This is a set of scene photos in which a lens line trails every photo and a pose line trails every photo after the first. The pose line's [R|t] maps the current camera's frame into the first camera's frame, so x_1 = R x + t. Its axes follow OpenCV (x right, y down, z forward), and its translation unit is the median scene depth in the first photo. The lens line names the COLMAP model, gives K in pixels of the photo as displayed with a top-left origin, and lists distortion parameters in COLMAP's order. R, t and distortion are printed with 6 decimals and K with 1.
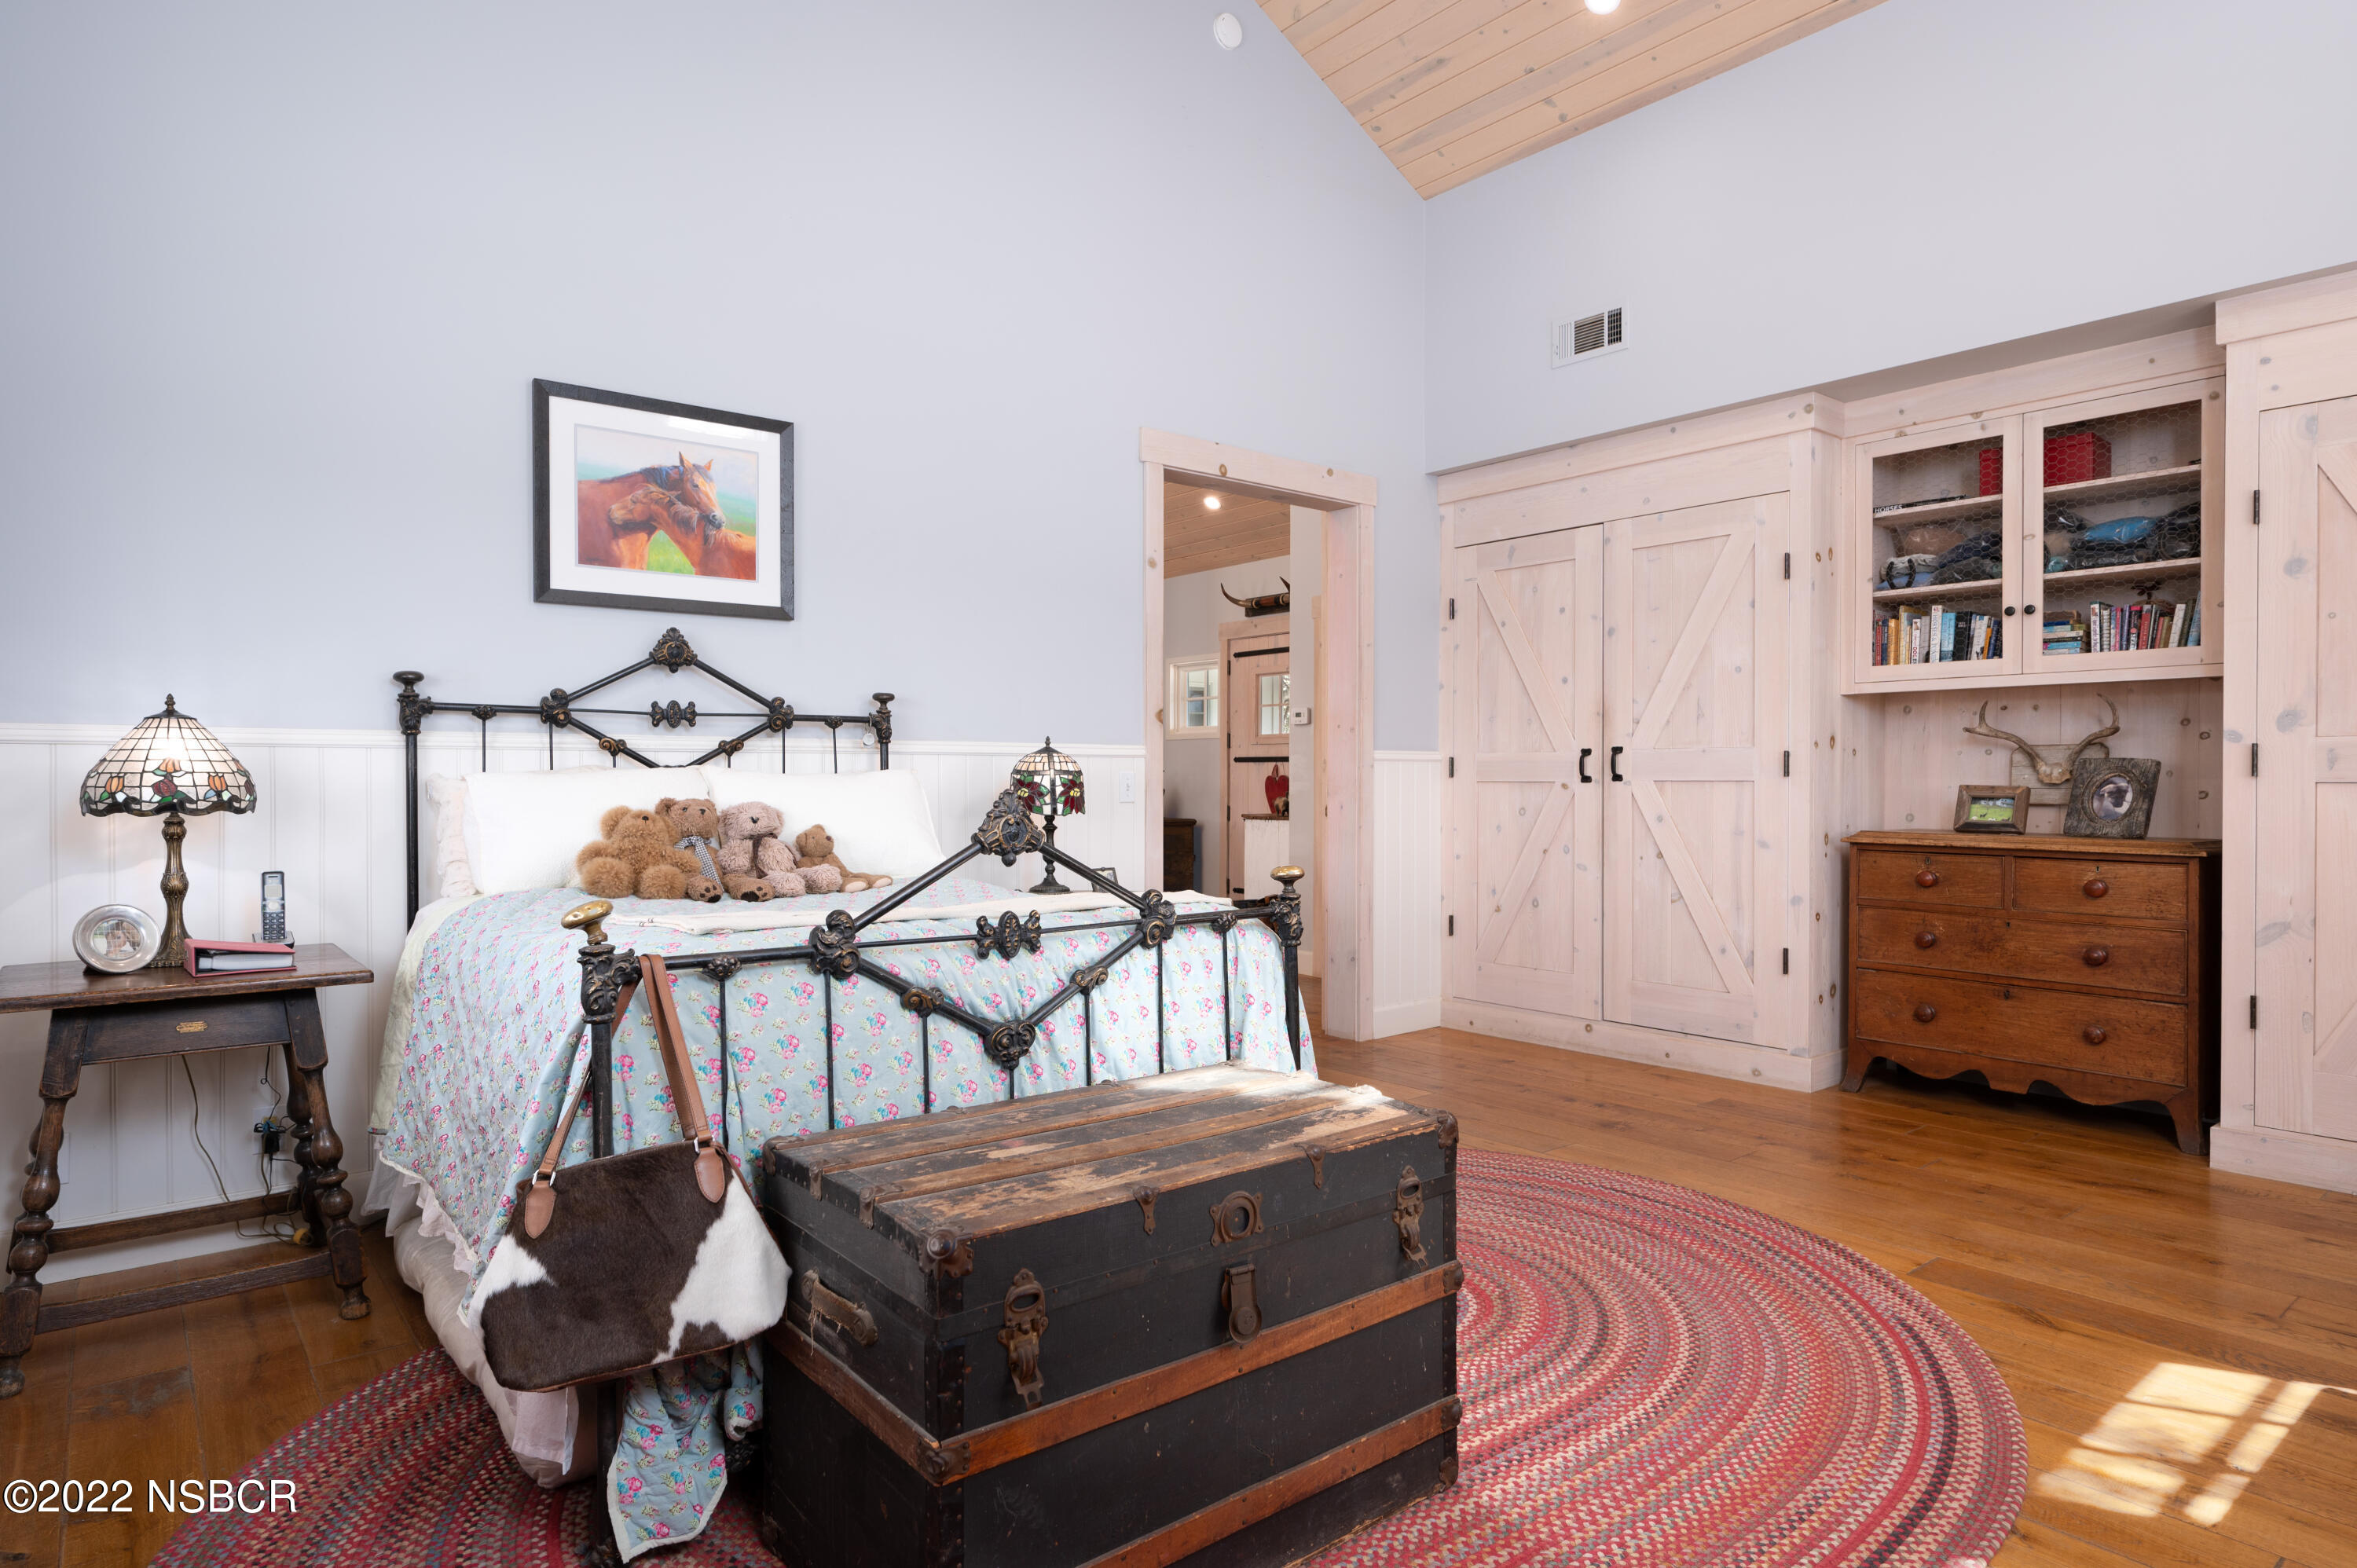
lens RADIAL K [[1339.8, 0, 1177.5], [0, 1339.8, 787.8], [0, 0, 1]] dist [0.008427, 0.002031]
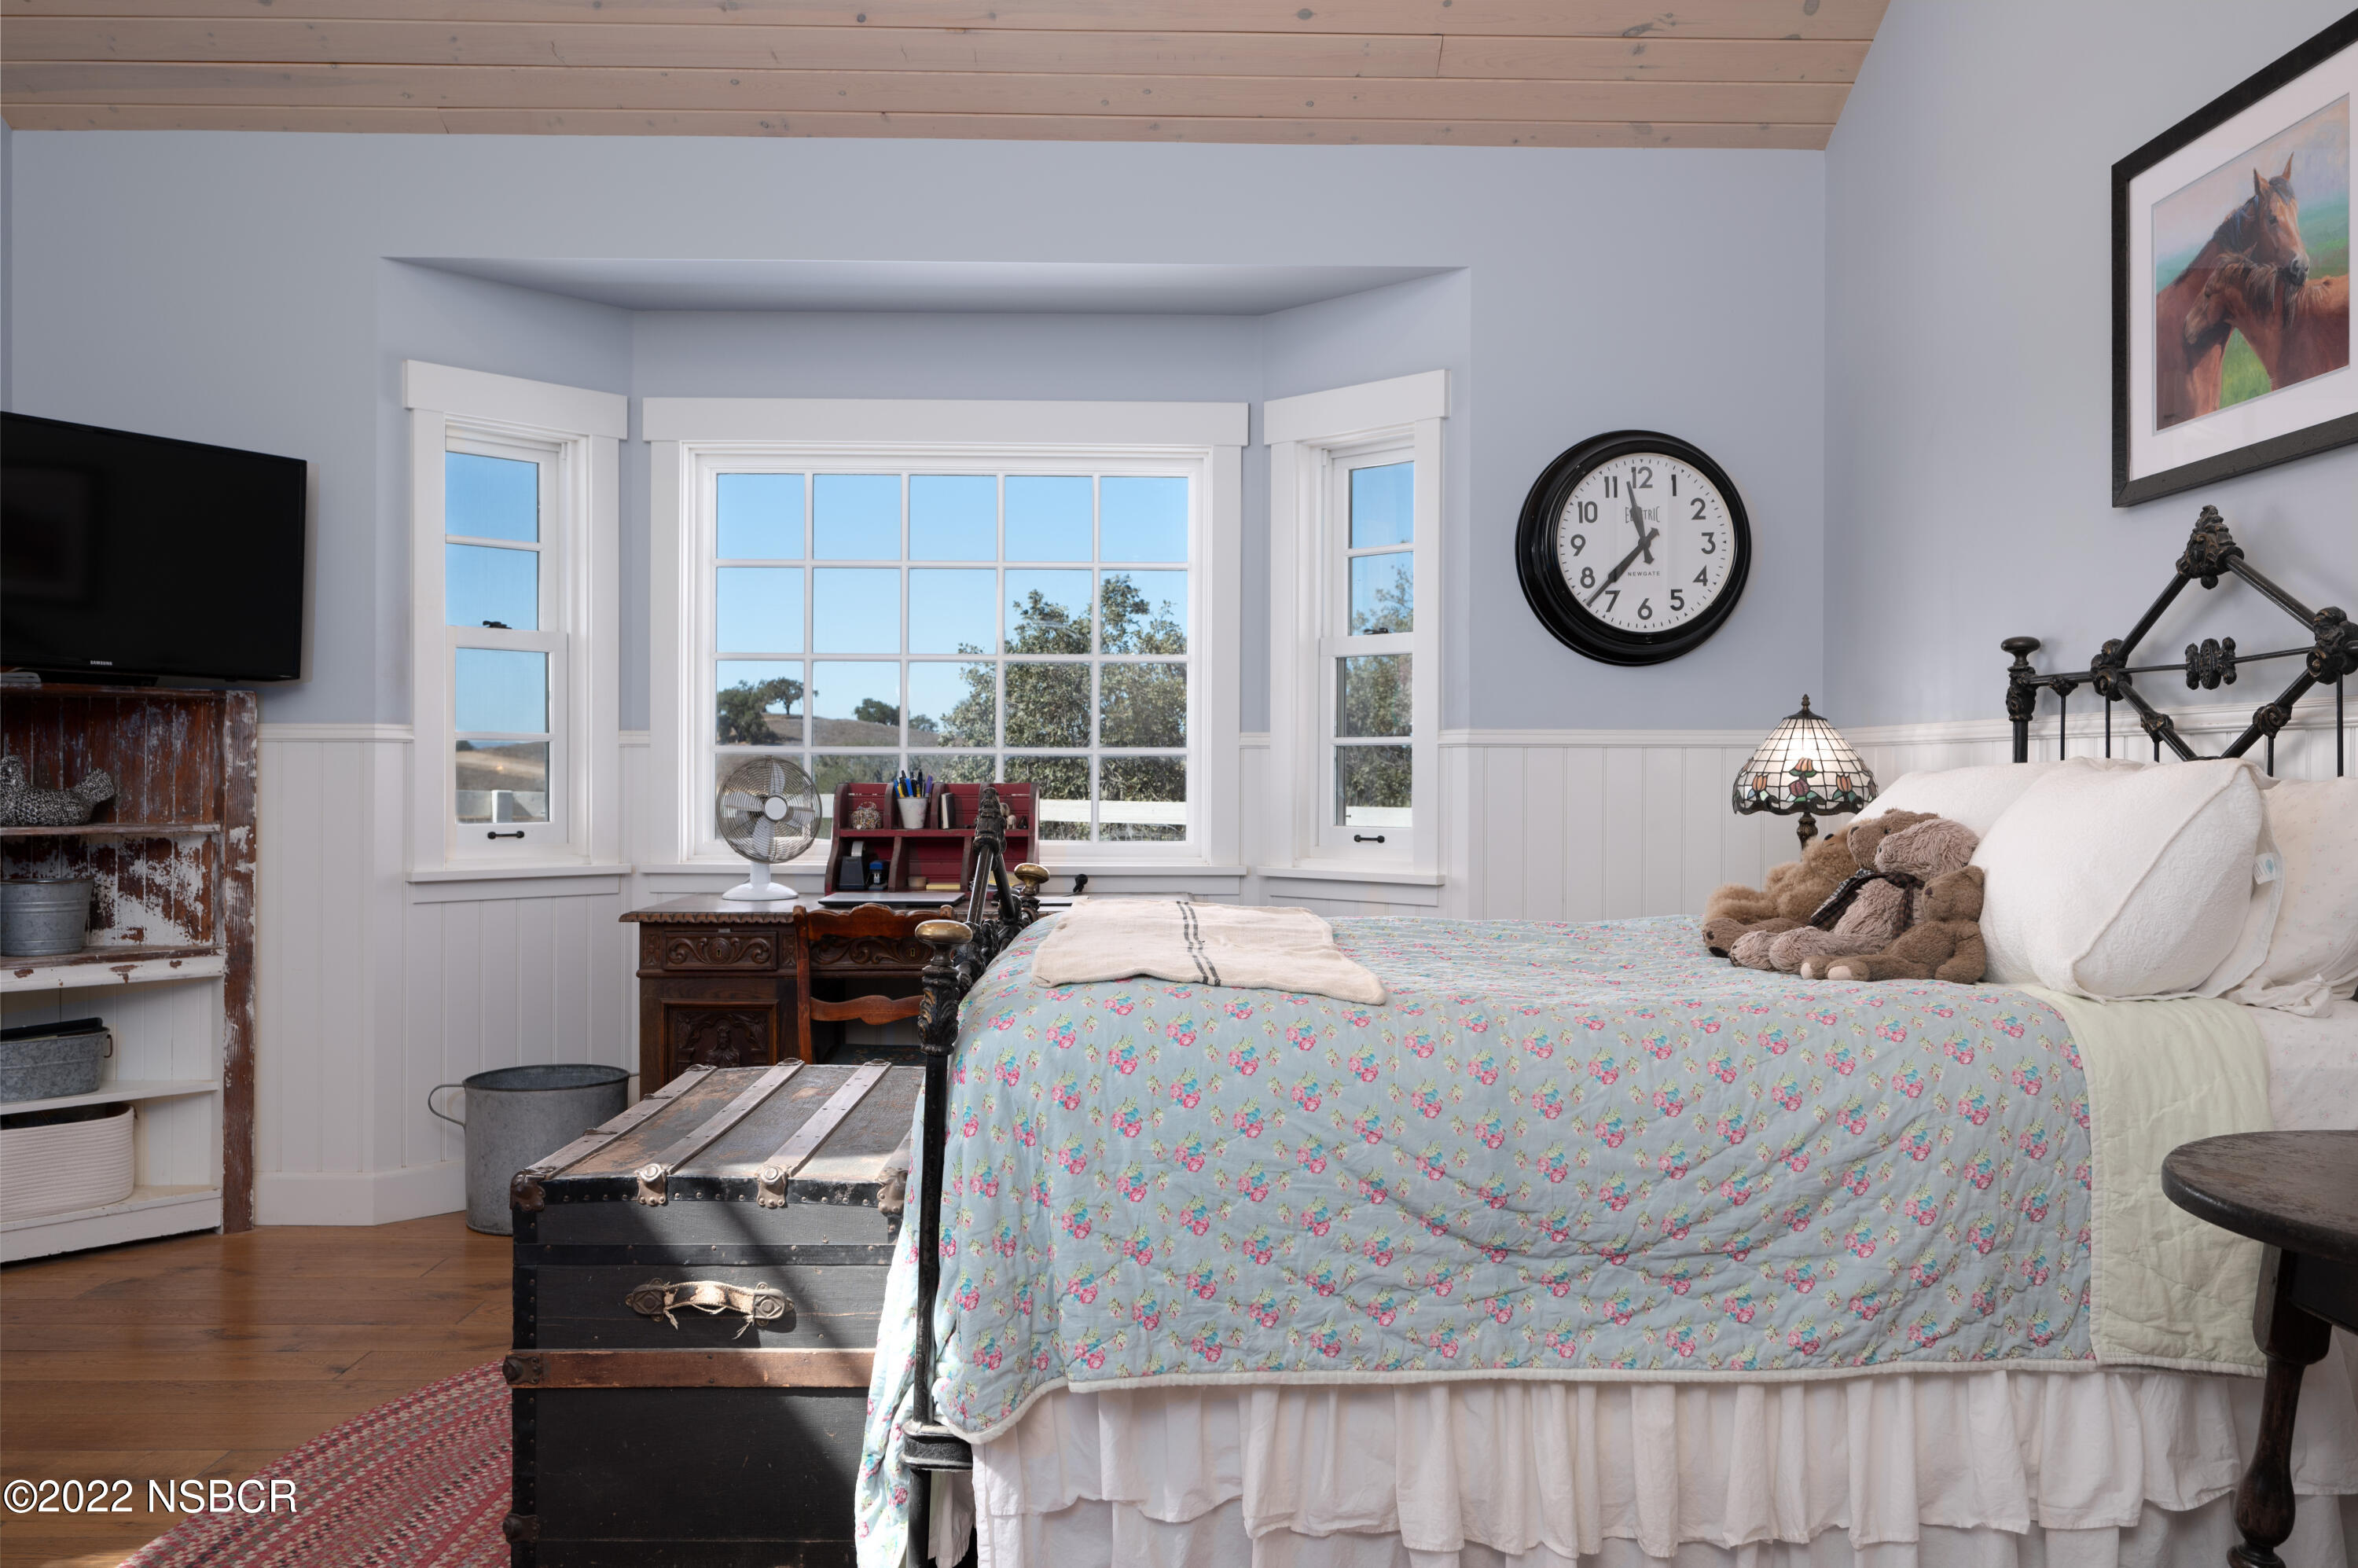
lens RADIAL K [[1886.4, 0, 1179.8], [0, 1886.4, 781.8], [0, 0, 1]] dist [0.005032, -0.005226]
pose [[-0.615834, 0.000563, -0.787875, 0.646021], [-0.008475, 0.999937, 0.007339, -0.010839], [0.787830, 0.011197, -0.615791, 1.497734]]
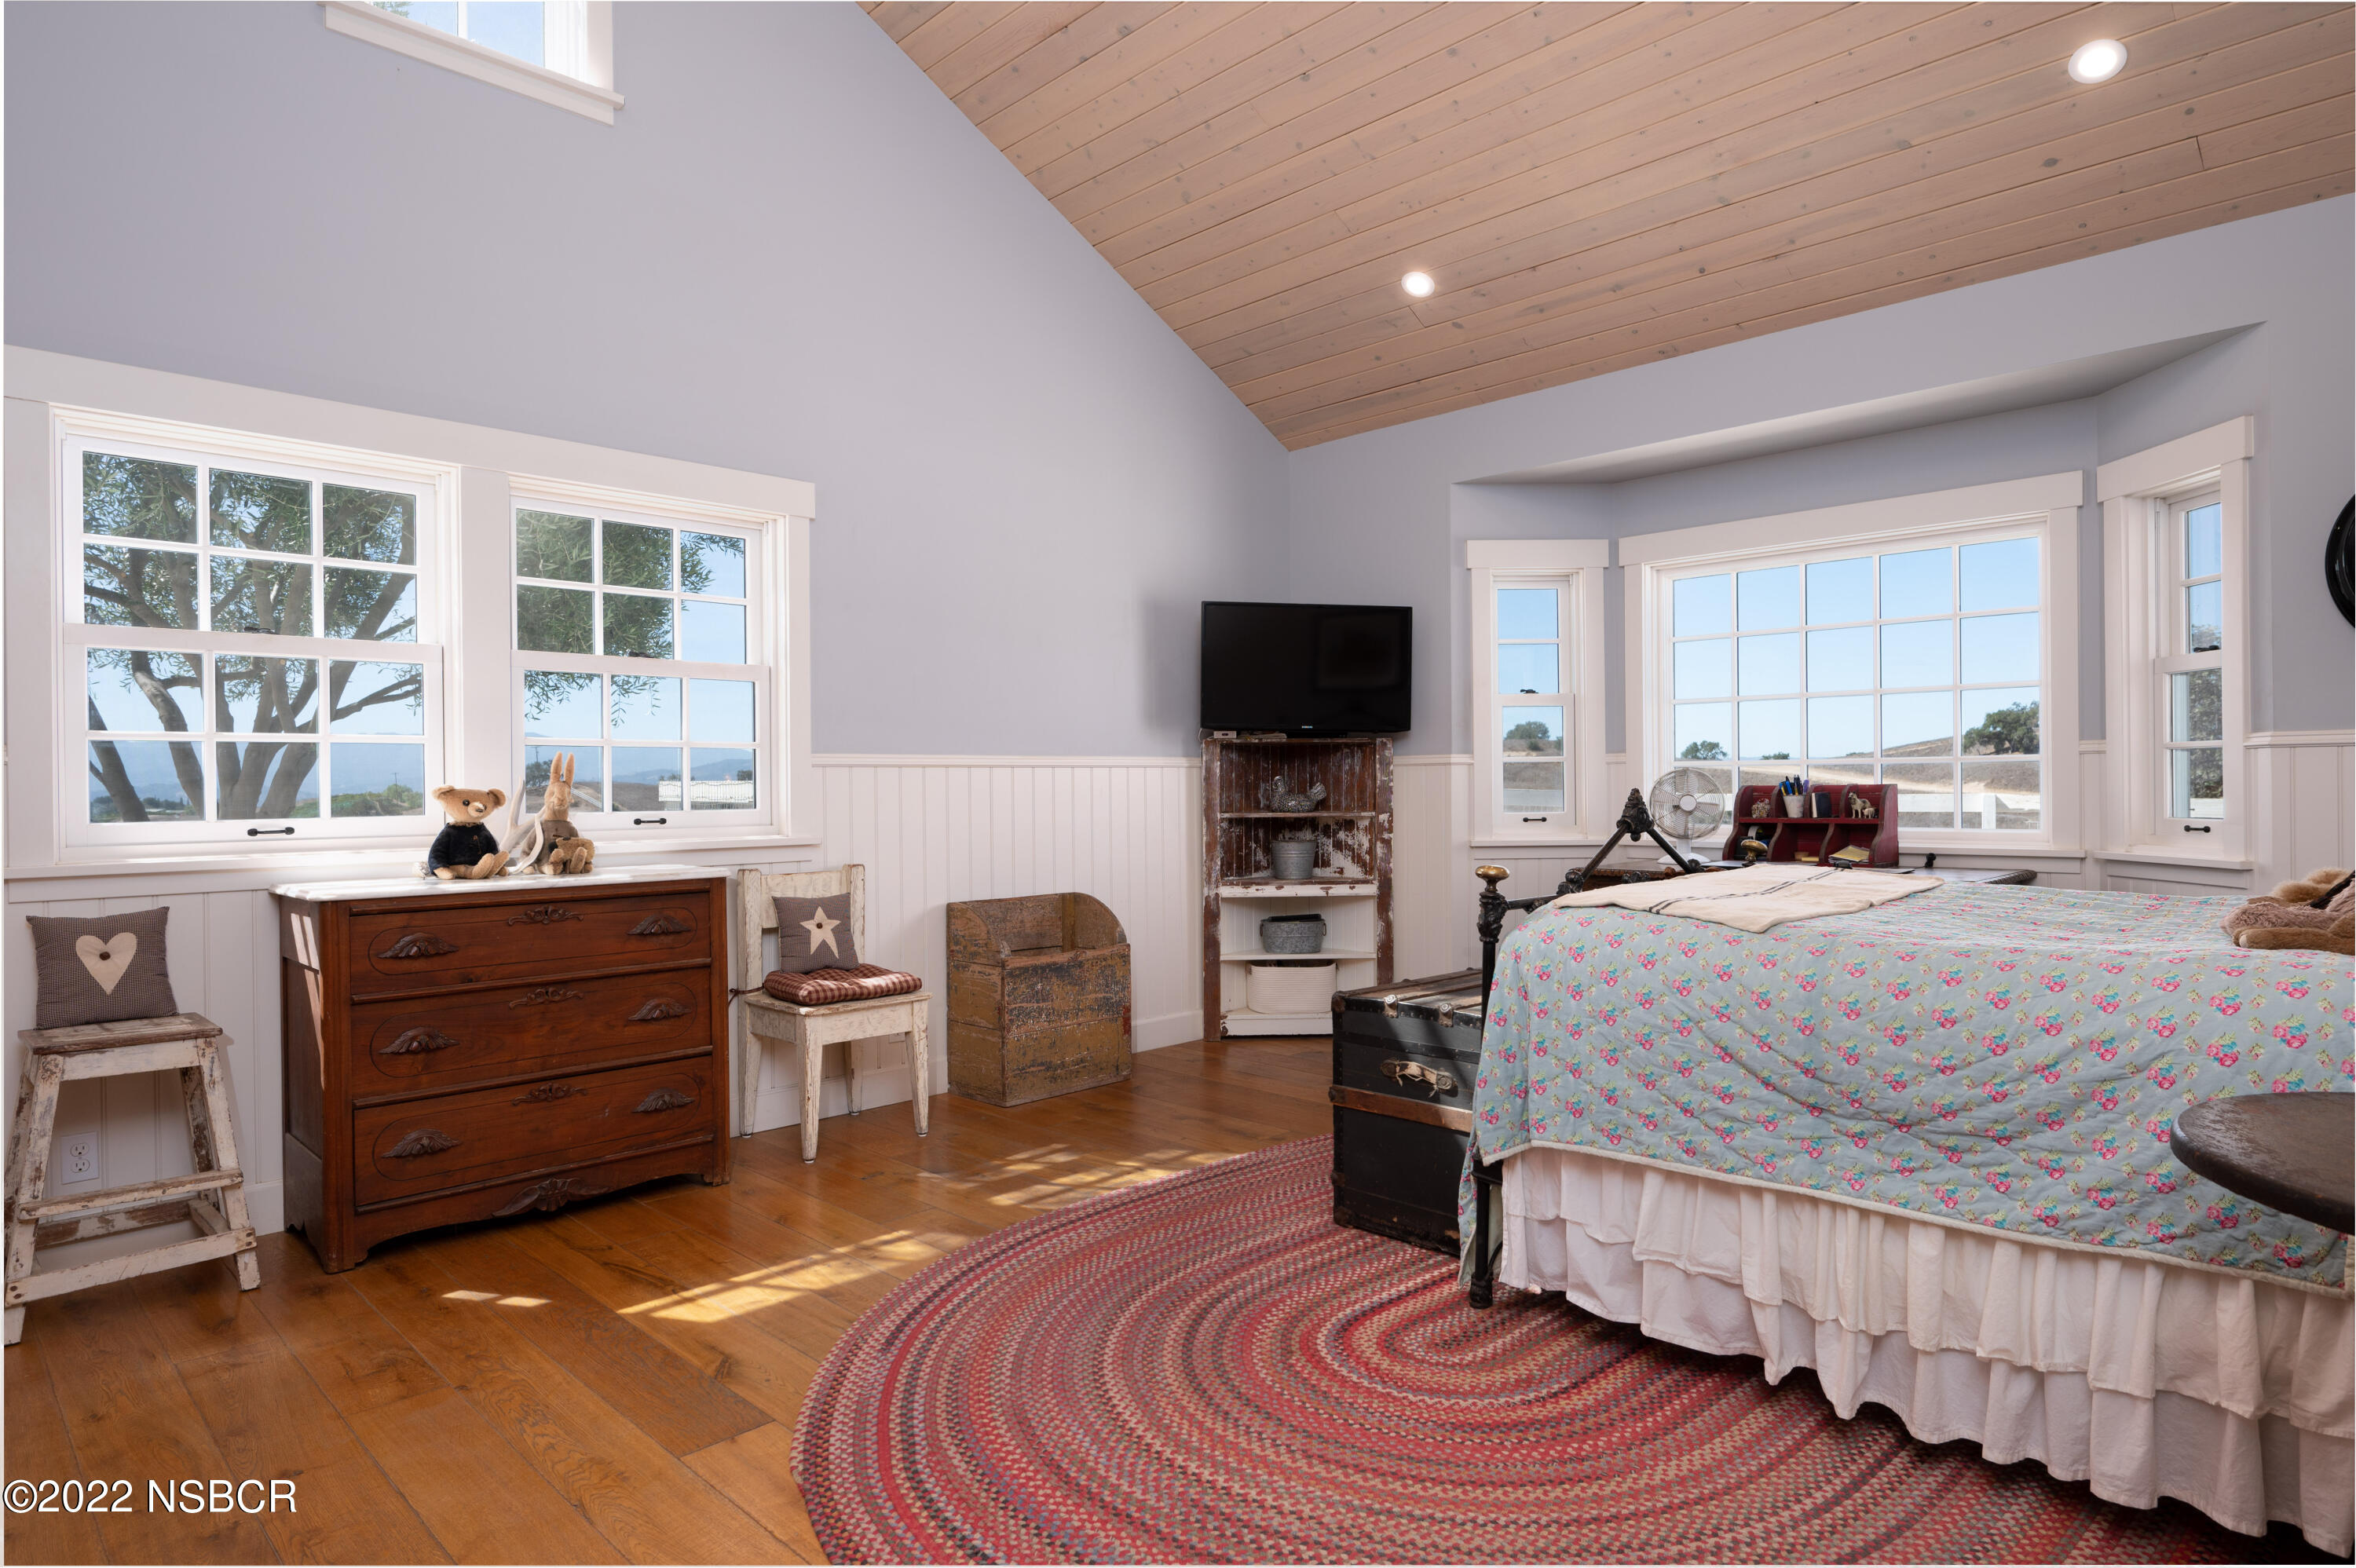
lens RADIAL K [[1339.2, 0, 1174.1], [0, 1339.2, 784.9], [0, 0, 1]] dist [0.008427, 0.002031]
pose [[-0.995421, 0.009525, -0.095116, 0.399182], [0.009090, 0.999946, 0.005006, -0.011195], [0.095159, 0.004118, -0.995454, 1.882812]]
